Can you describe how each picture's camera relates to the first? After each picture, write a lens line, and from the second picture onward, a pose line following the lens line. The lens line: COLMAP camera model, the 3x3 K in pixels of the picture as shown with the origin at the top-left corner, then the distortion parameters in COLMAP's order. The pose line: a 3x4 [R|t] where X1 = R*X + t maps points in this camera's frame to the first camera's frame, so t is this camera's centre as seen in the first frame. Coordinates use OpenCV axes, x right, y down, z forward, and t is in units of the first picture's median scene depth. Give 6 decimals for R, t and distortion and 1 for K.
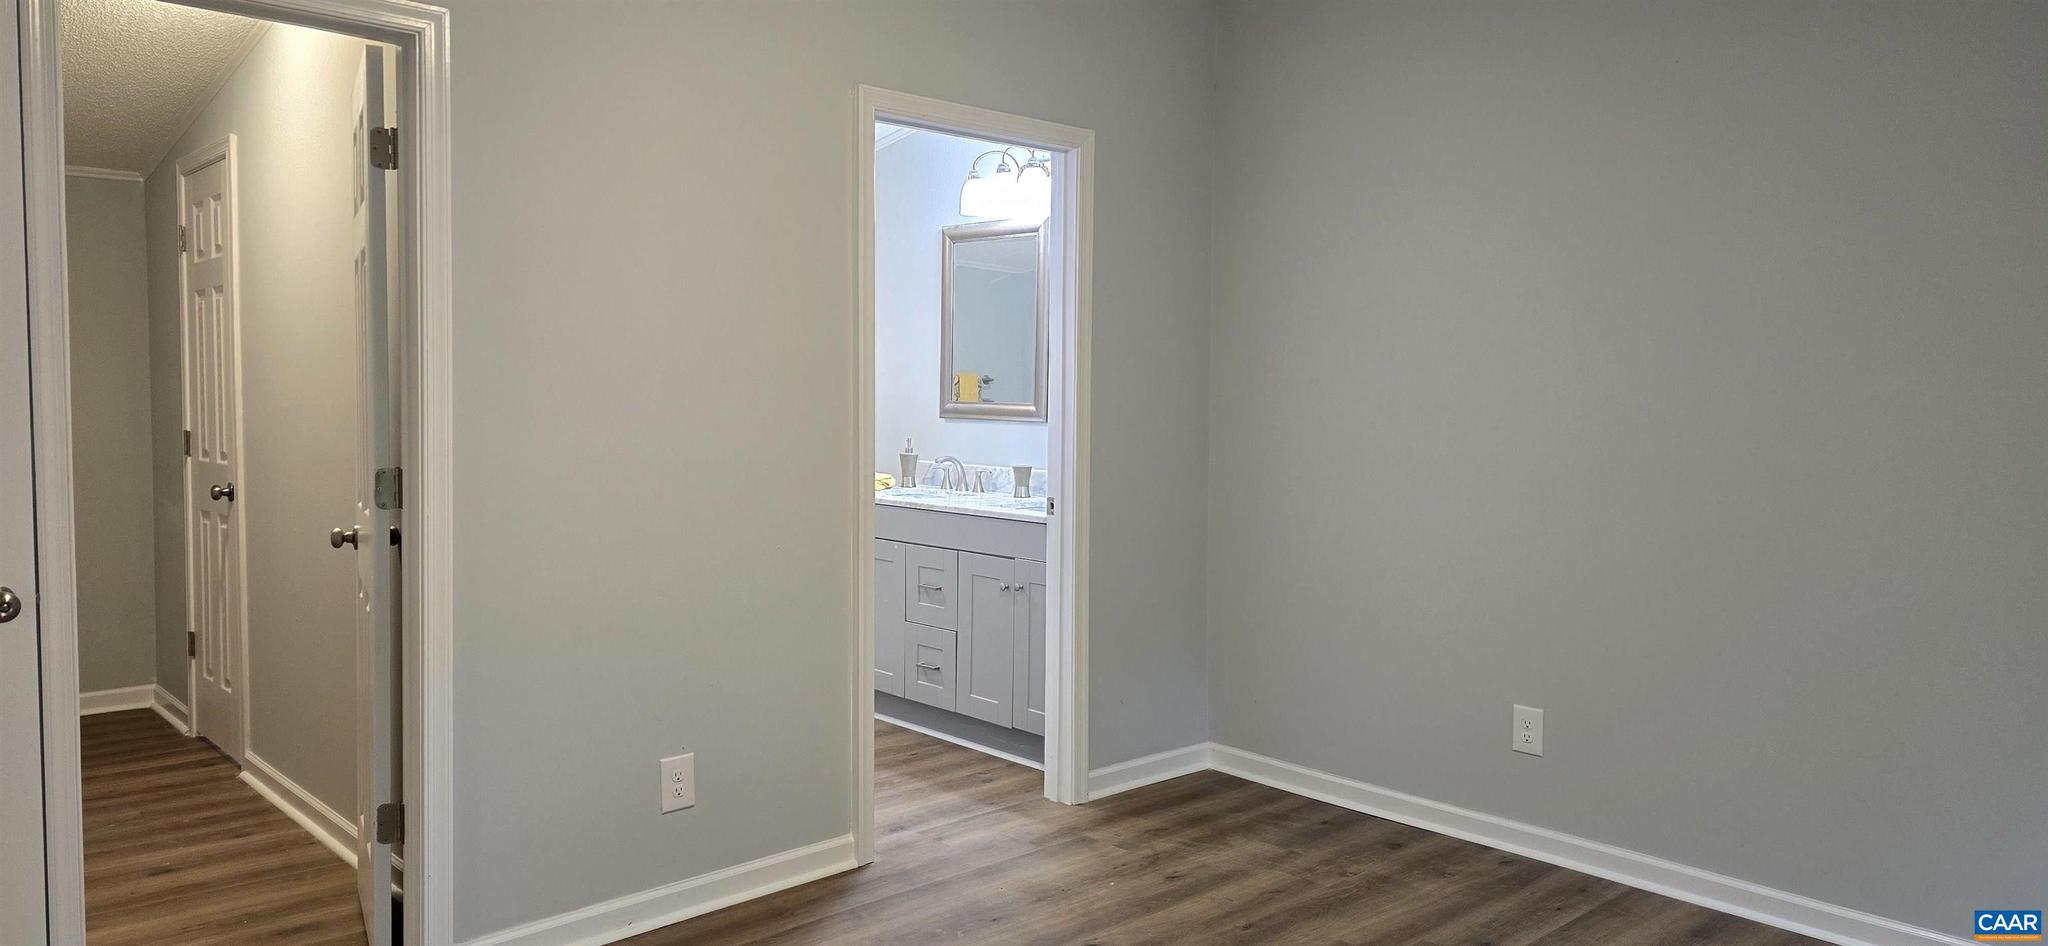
lens RADIAL K [[1372.1, 0, 1029.4], [0, 1372.1, 461.5], [0, 0, 1]] dist [0.073060, -0.073396]
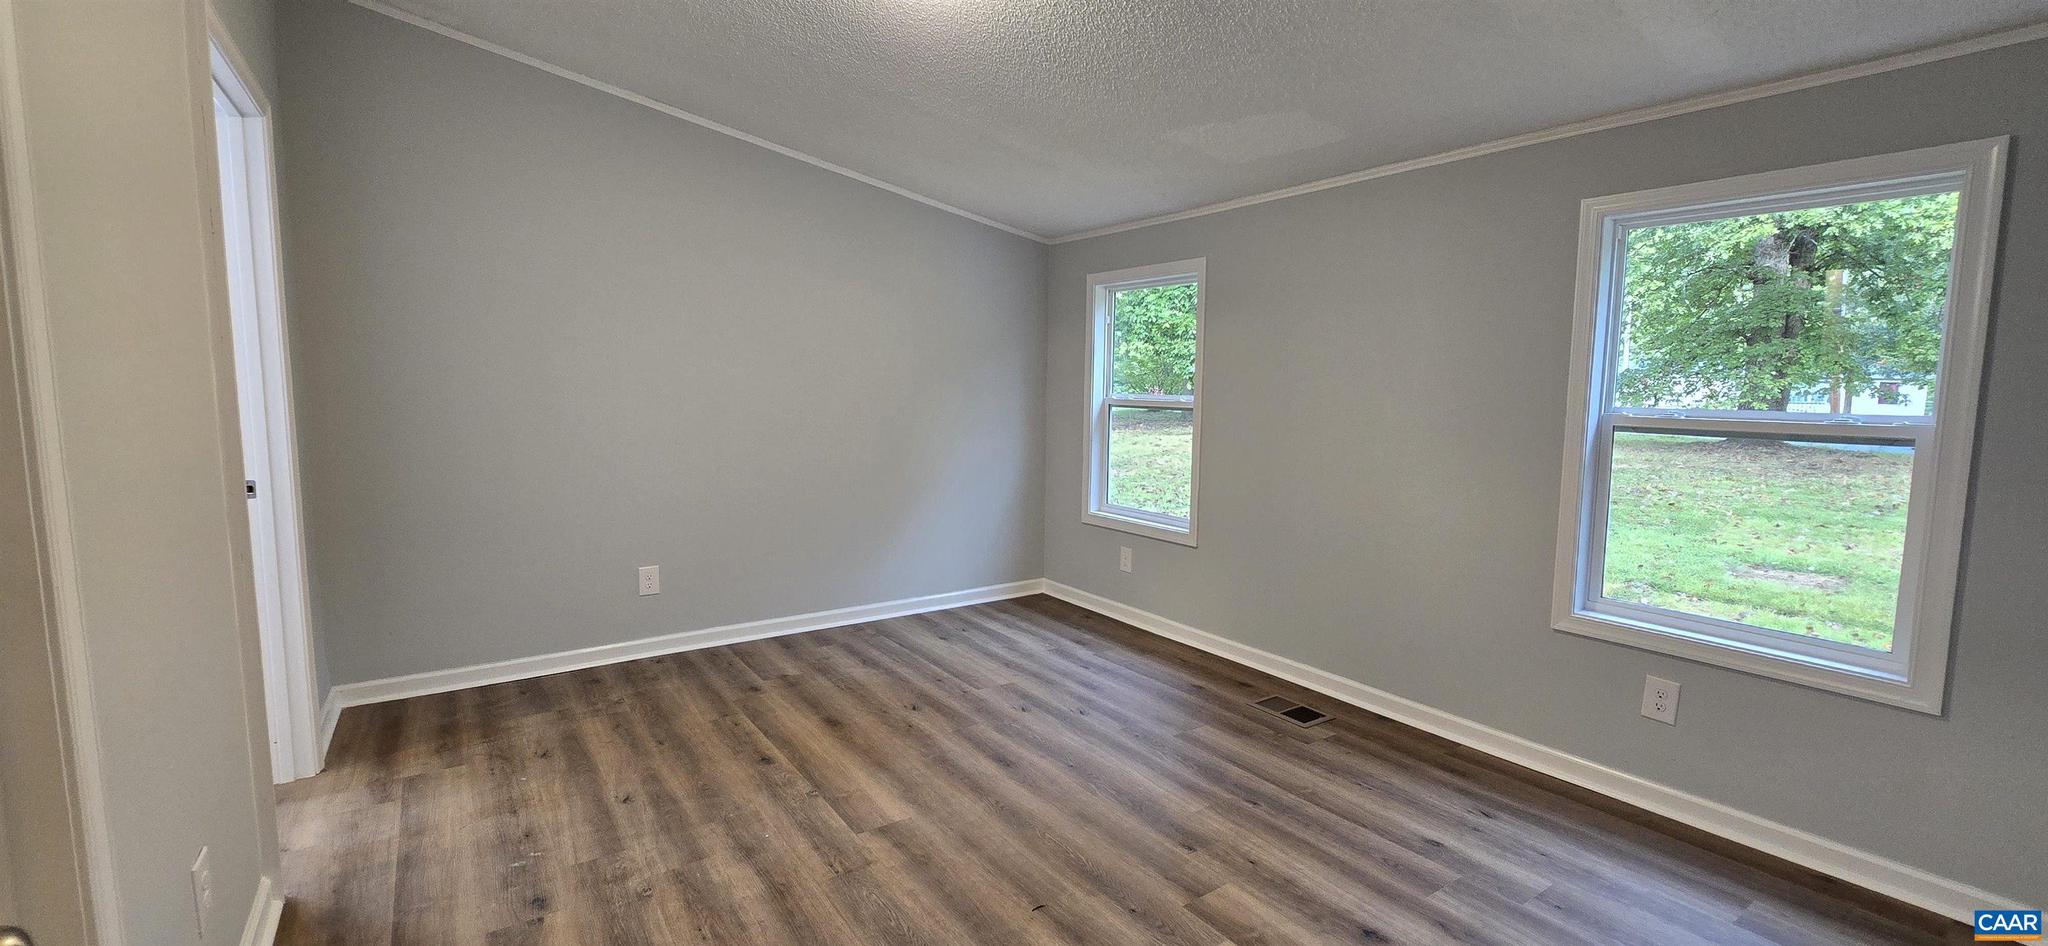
lens RADIAL K [[834.9, 0, 1022.9], [0, 834.9, 468.9], [0, 0, 1]] dist [0.003013, -0.008449]
pose [[0.142492, -0.113170, 0.983305, -0.511760], [0.048544, 0.993046, 0.107256, -0.019932], [-0.988605, 0.032450, 0.146995, 0.405465]]
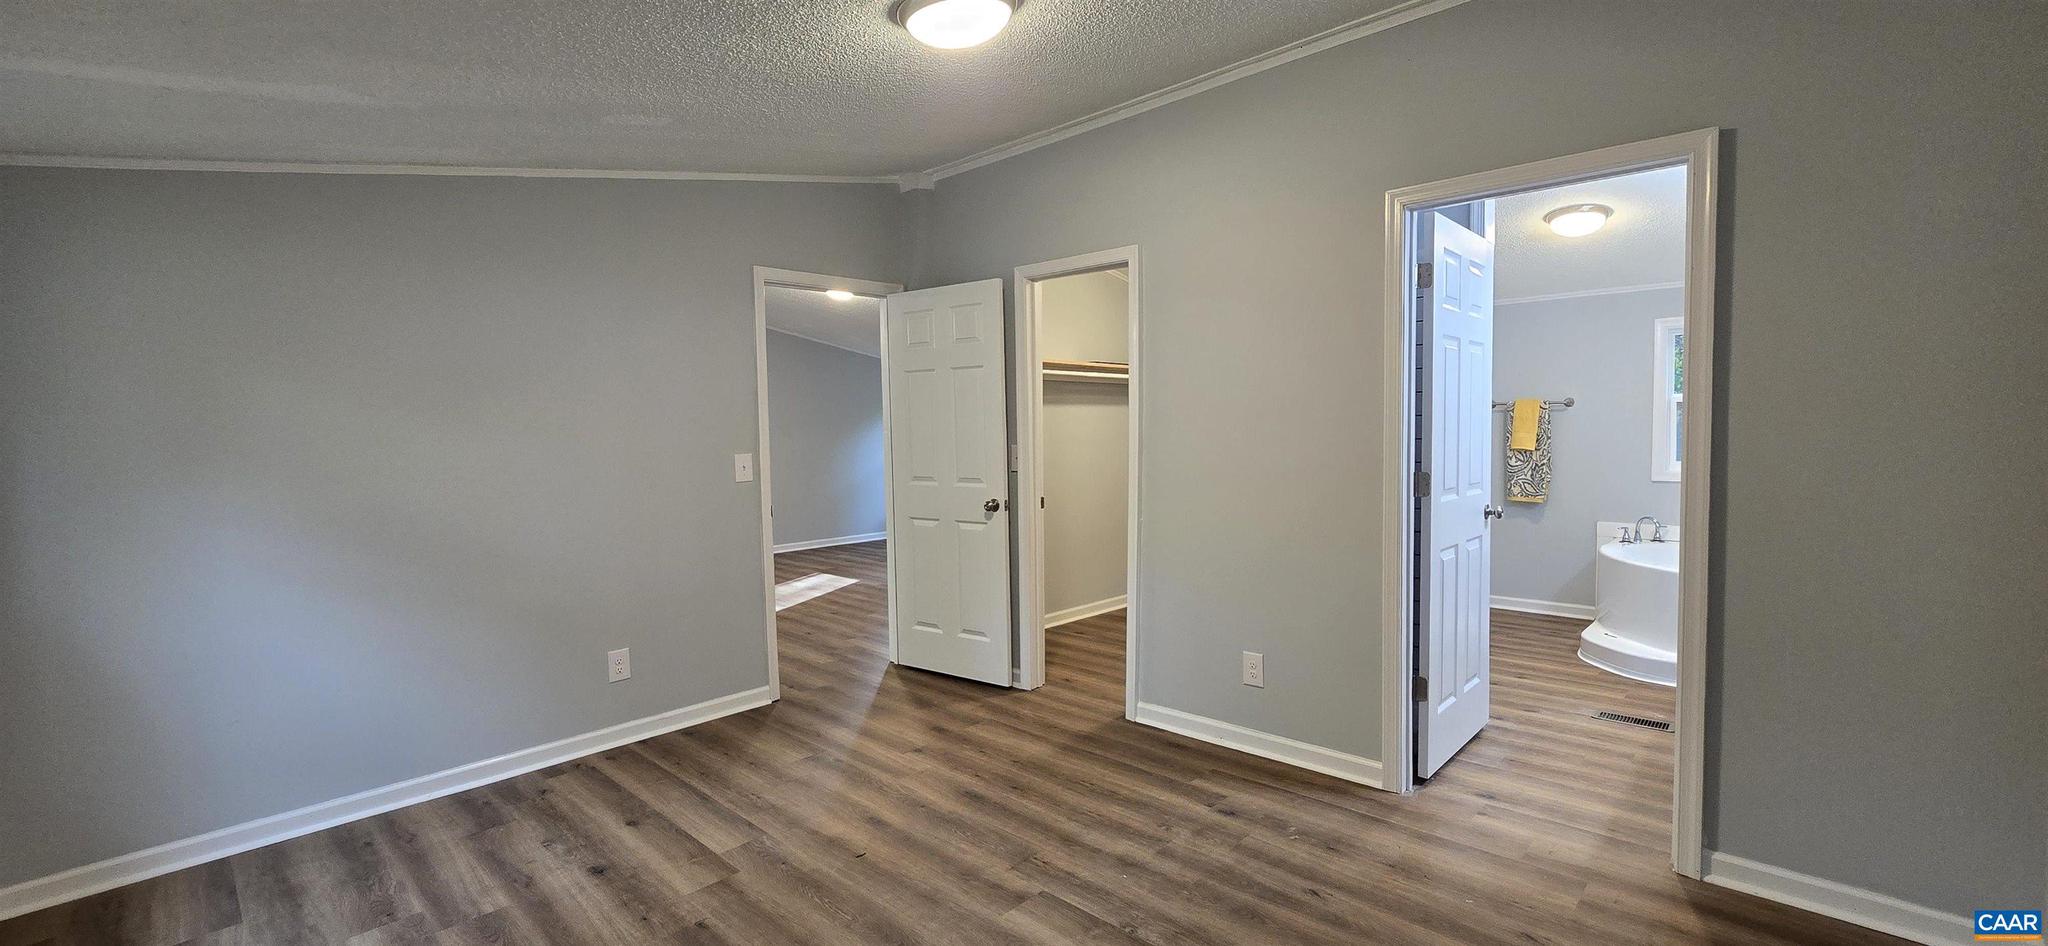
lens RADIAL K [[834.9, 0, 1022.9], [0, 834.9, 468.9], [0, 0, 1]] dist [0.003013, -0.008449]
pose [[0.057597, 0.043760, -0.997380, 0.589310], [-0.039119, 0.998371, 0.041545, -0.028810], [0.997573, 0.036623, 0.059215, 0.554653]]
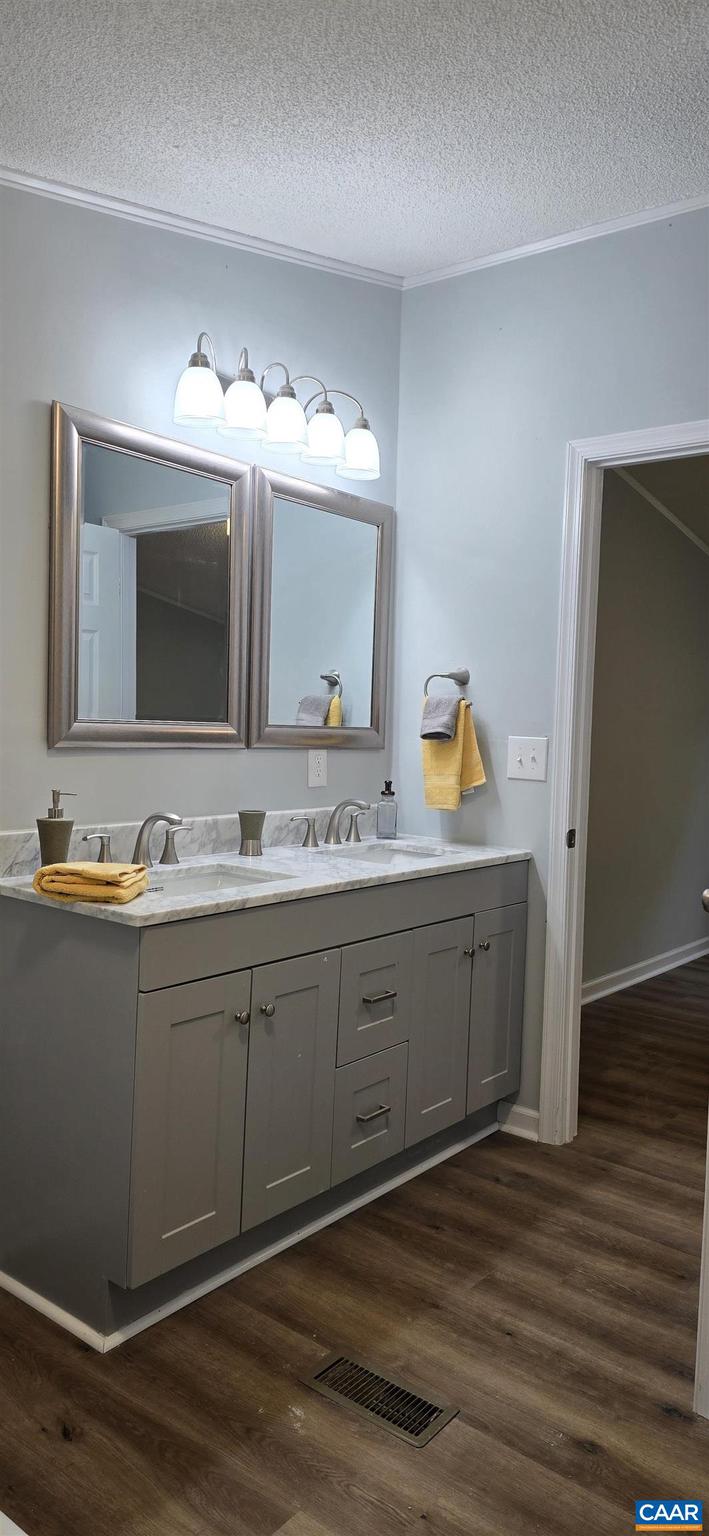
lens RADIAL K [[1029.1, 0, 359.8], [0, 1029.1, 776.2], [0, 0, 1]] dist [0.073060, -0.073396]
pose [[-0.150824, -0.070772, 0.986024, -0.710086], [0.017926, 0.997074, 0.074307, -0.070501], [-0.988398, 0.028883, -0.149114, 1.342147]]
